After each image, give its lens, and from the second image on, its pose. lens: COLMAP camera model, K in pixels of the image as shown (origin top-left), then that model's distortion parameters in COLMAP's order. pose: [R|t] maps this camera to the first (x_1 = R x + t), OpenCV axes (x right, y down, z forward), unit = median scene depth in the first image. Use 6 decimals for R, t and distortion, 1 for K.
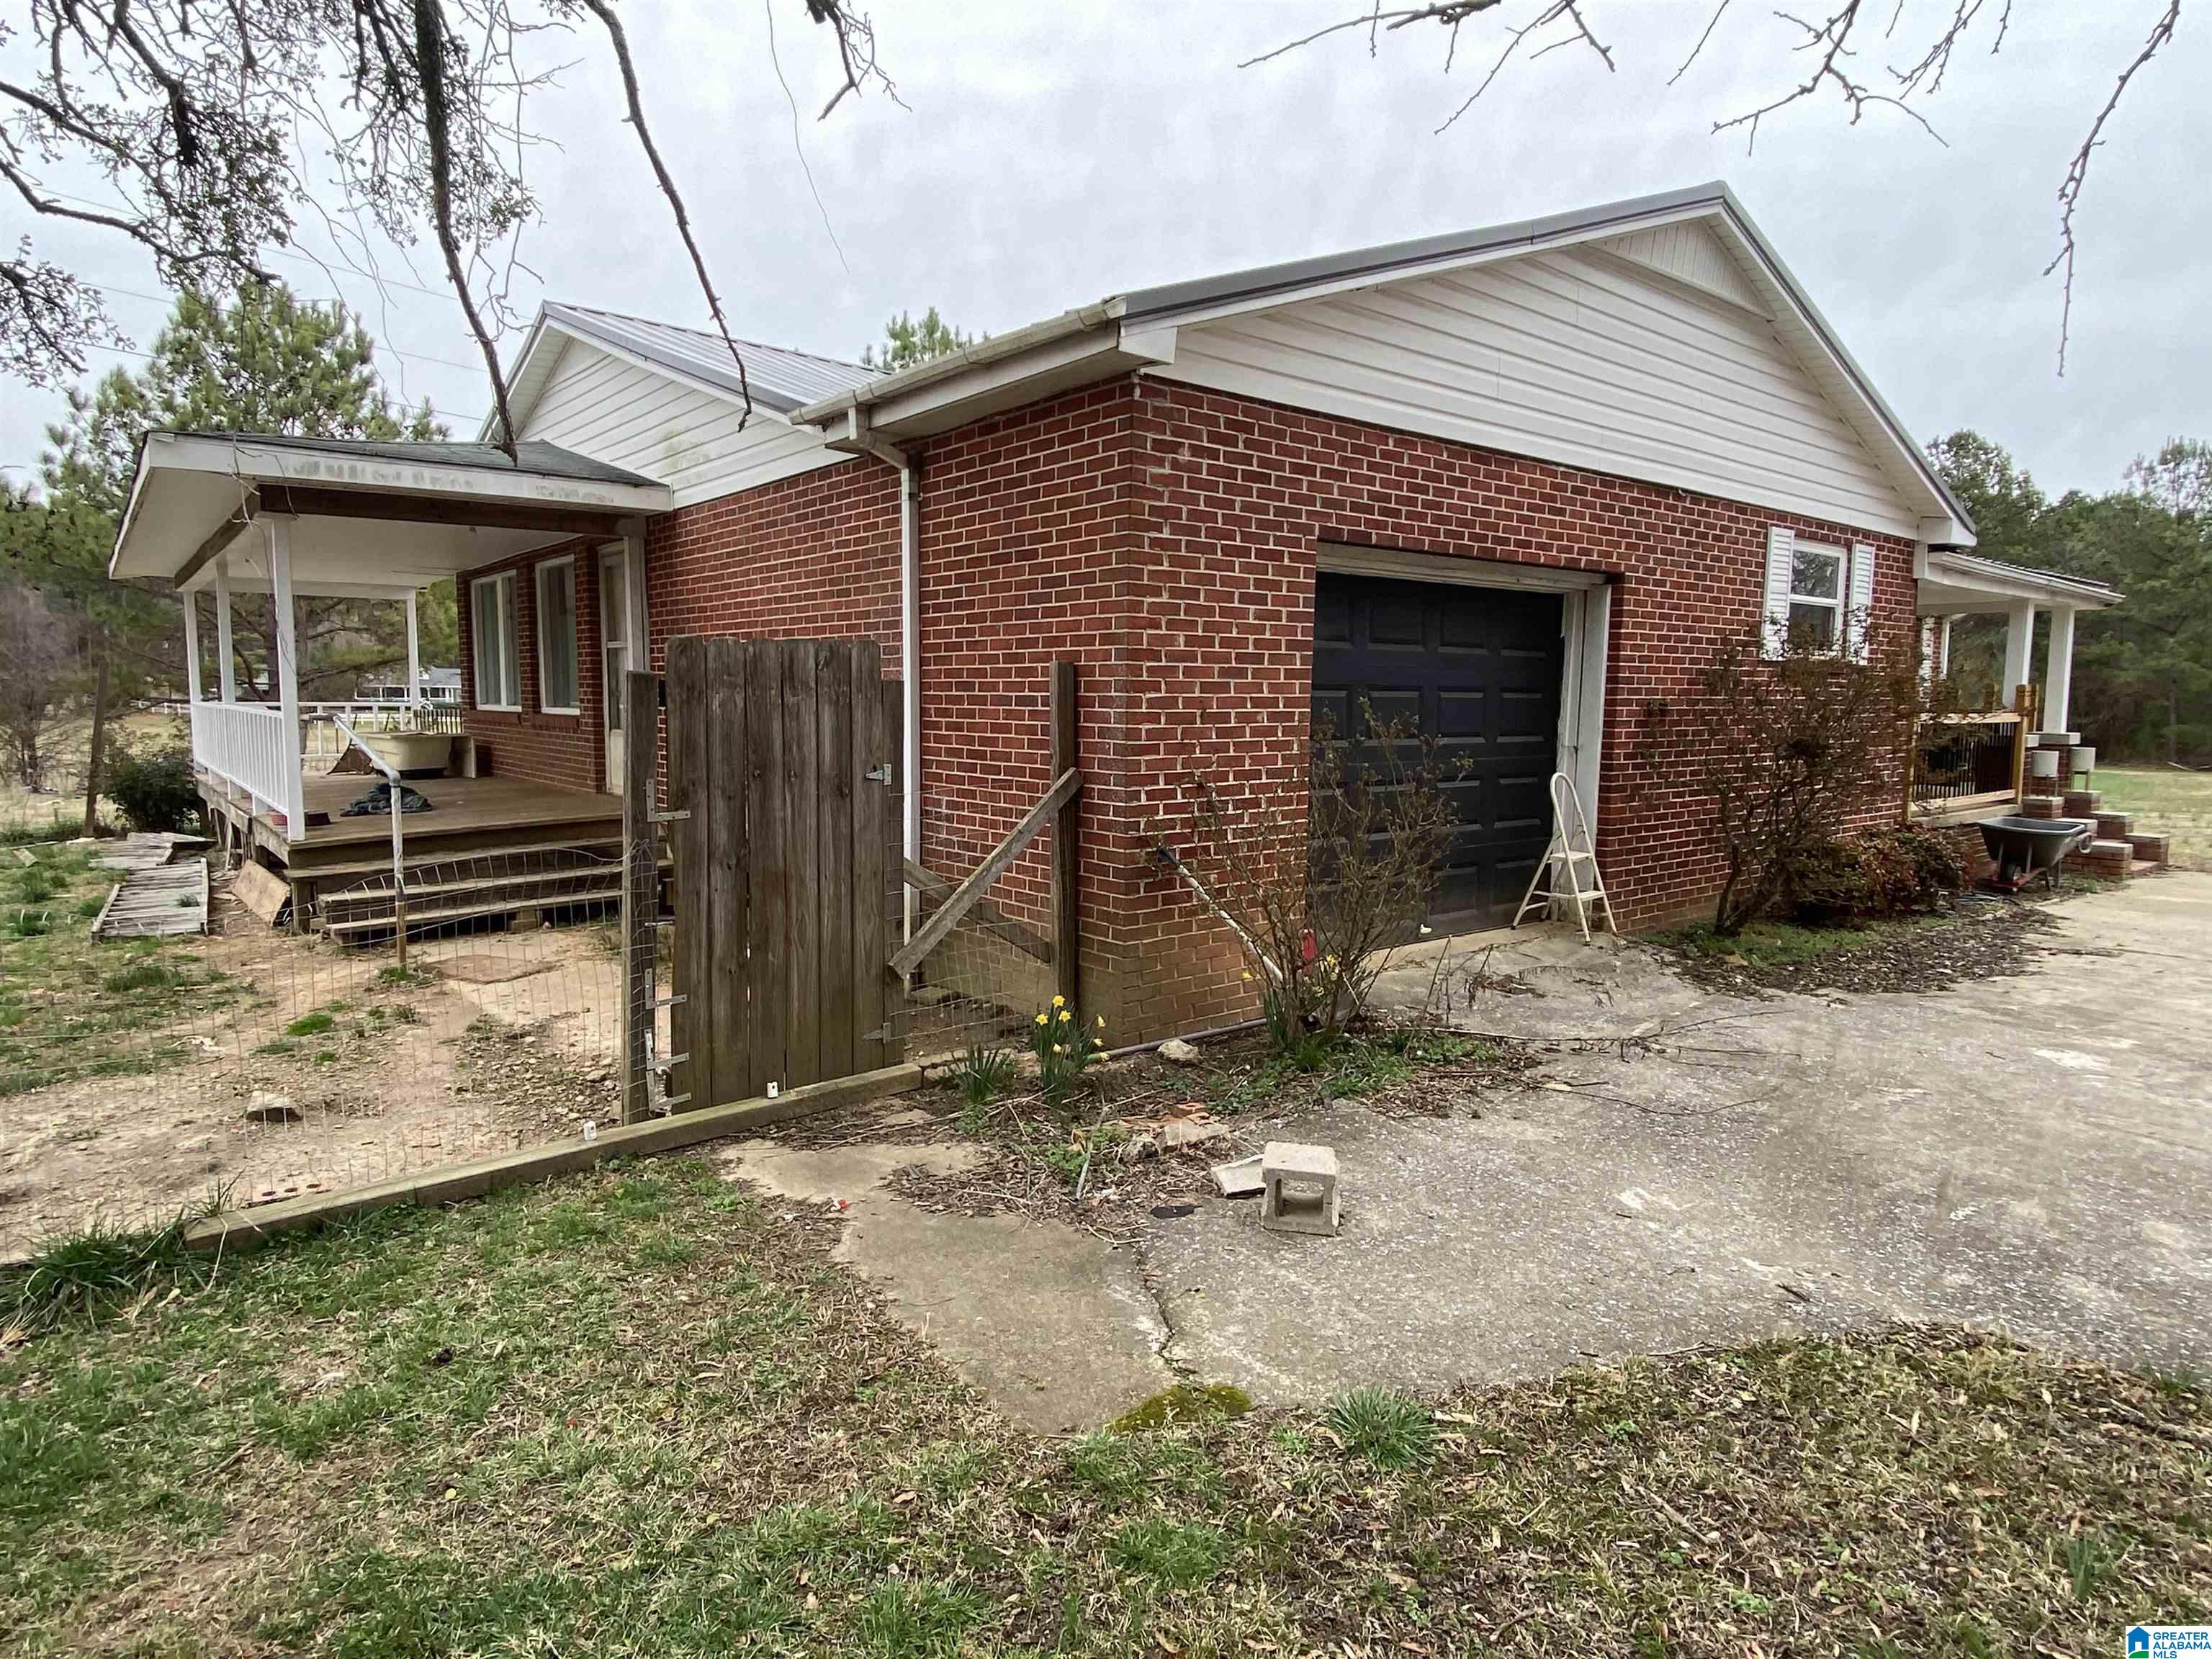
lens RADIAL K [[1287.8, 0, 1106.0], [0, 1287.8, 829.5], [0, 0, 1]] dist [0.089540, -0.103600]
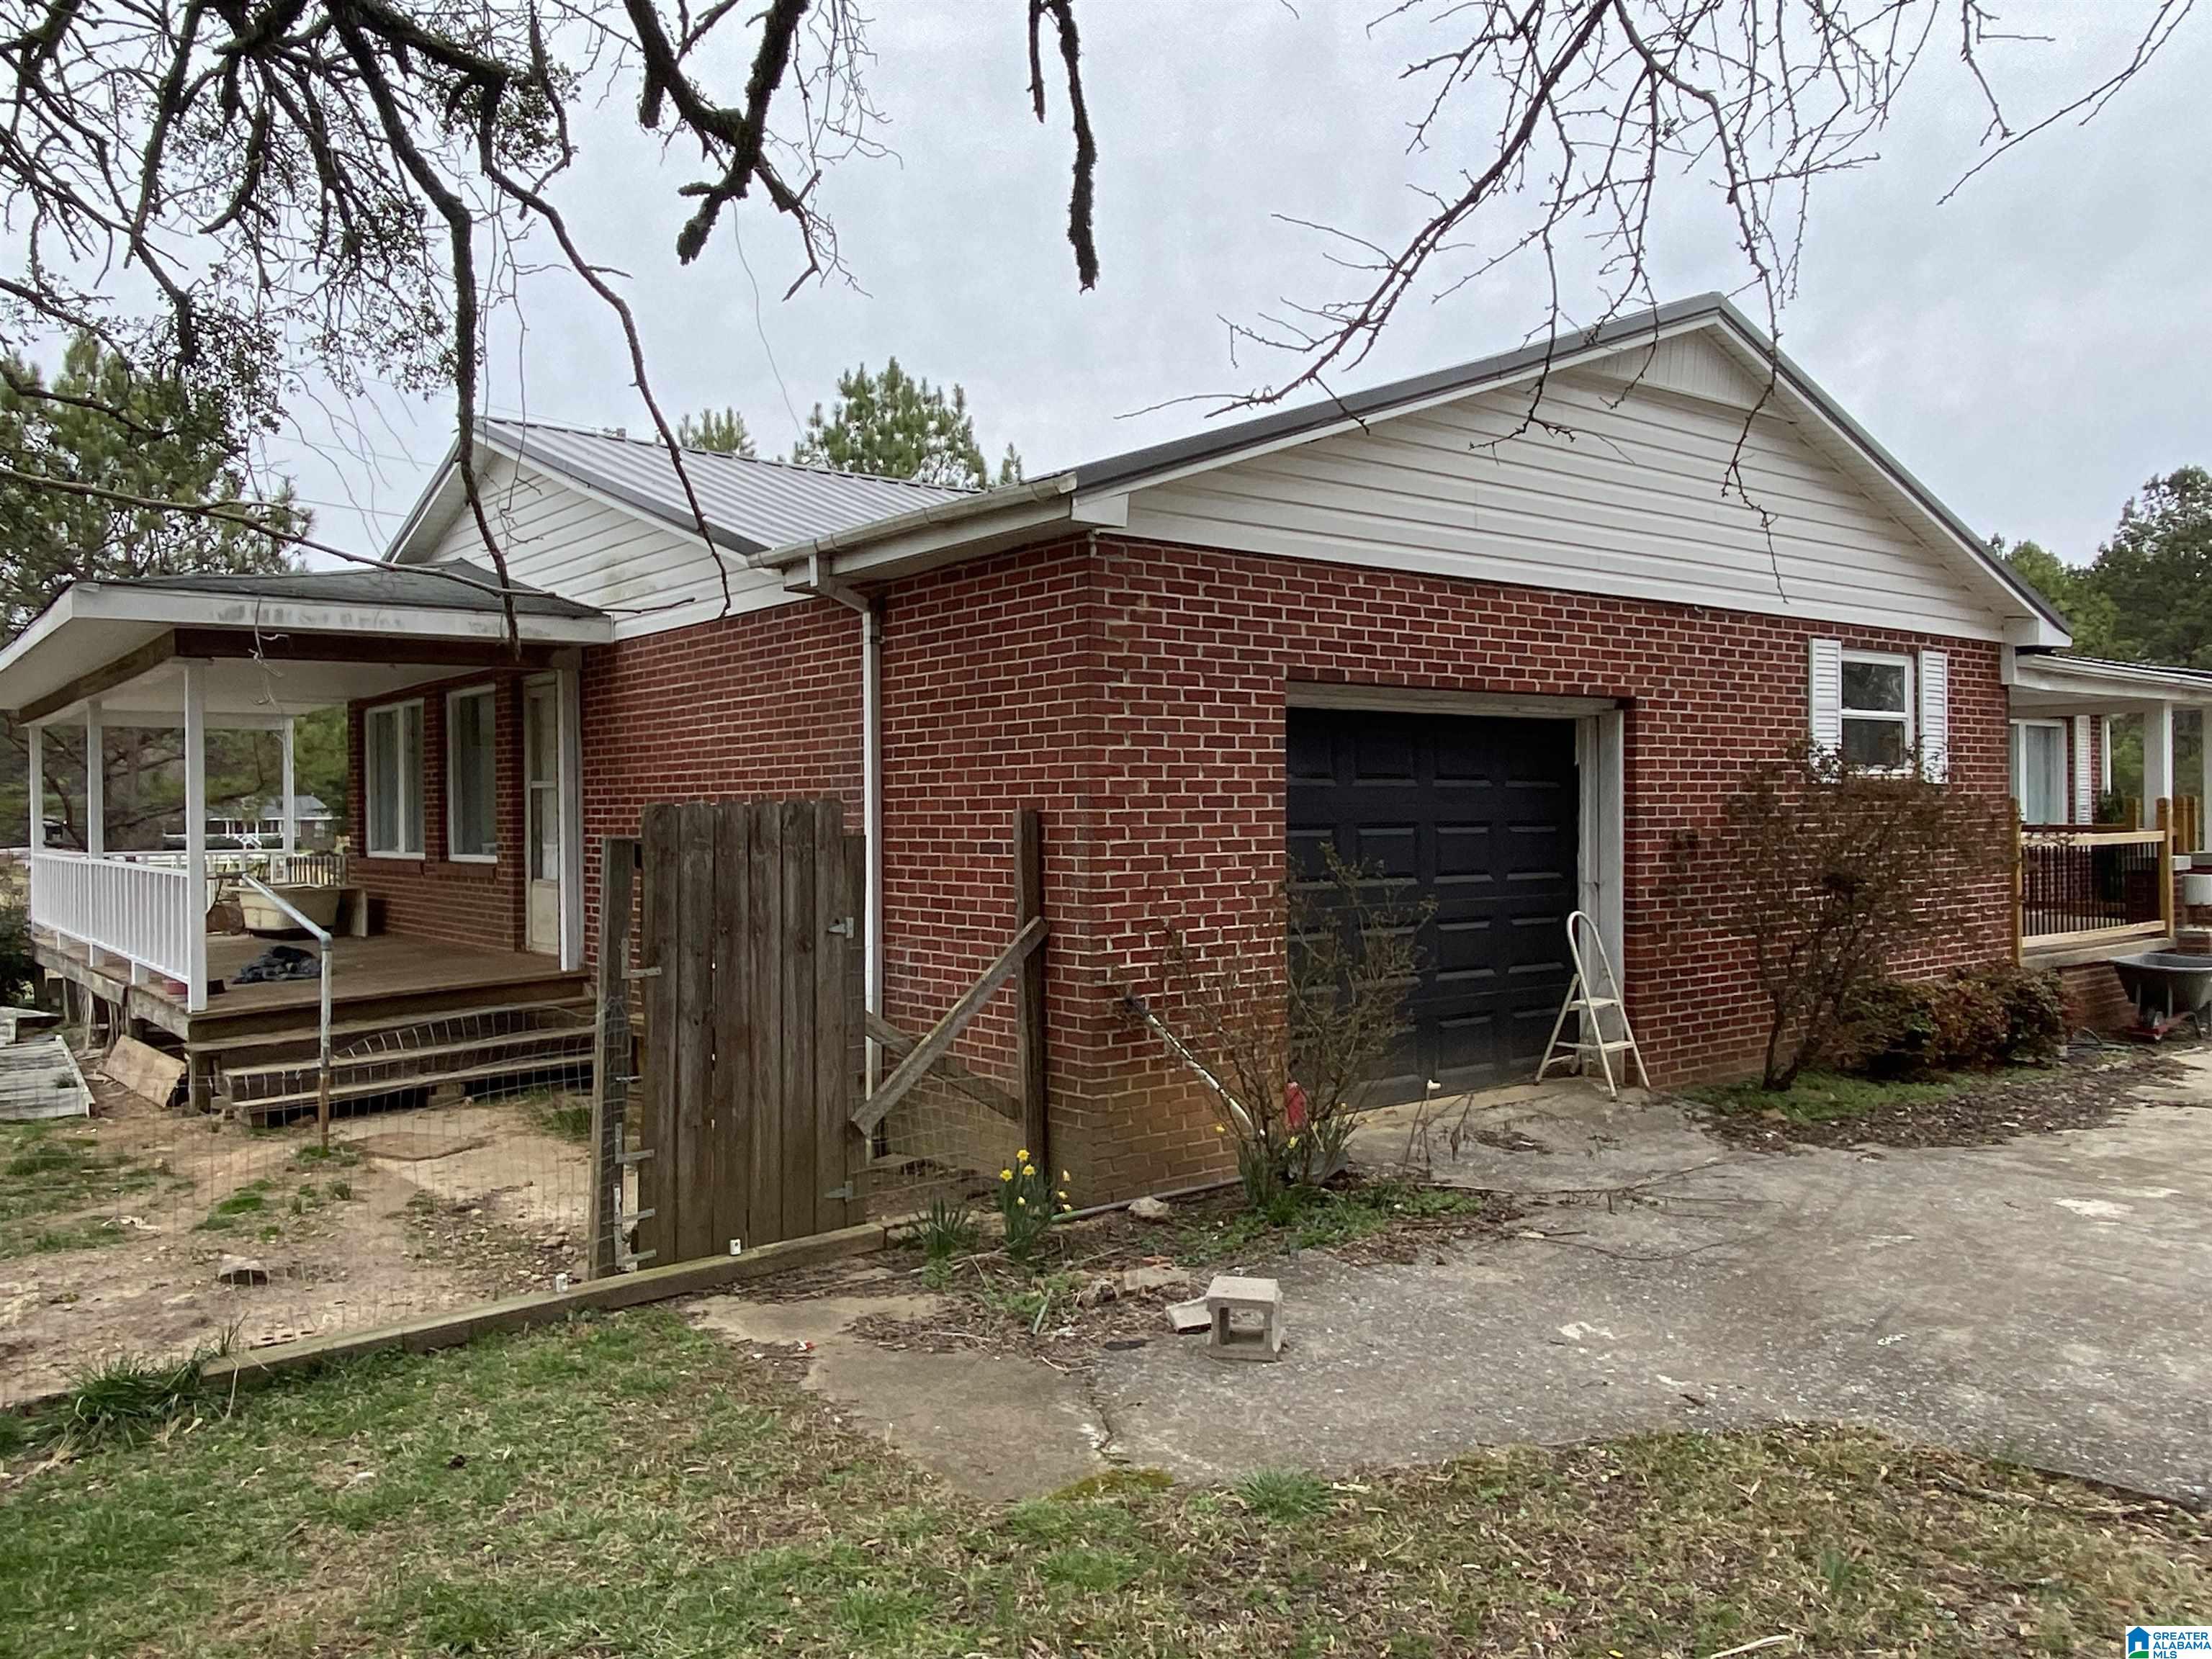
lens RADIAL K [[1680.3, 0, 1106.0], [0, 1680.3, 829.5], [0, 0, 1]] dist [0.120821, -0.188737]
pose [[0.999789, -0.017531, -0.010741, 0.039369], [0.016462, 0.995565, -0.092620, 0.005242], [0.012318, 0.092424, 0.995644, -0.268771]]
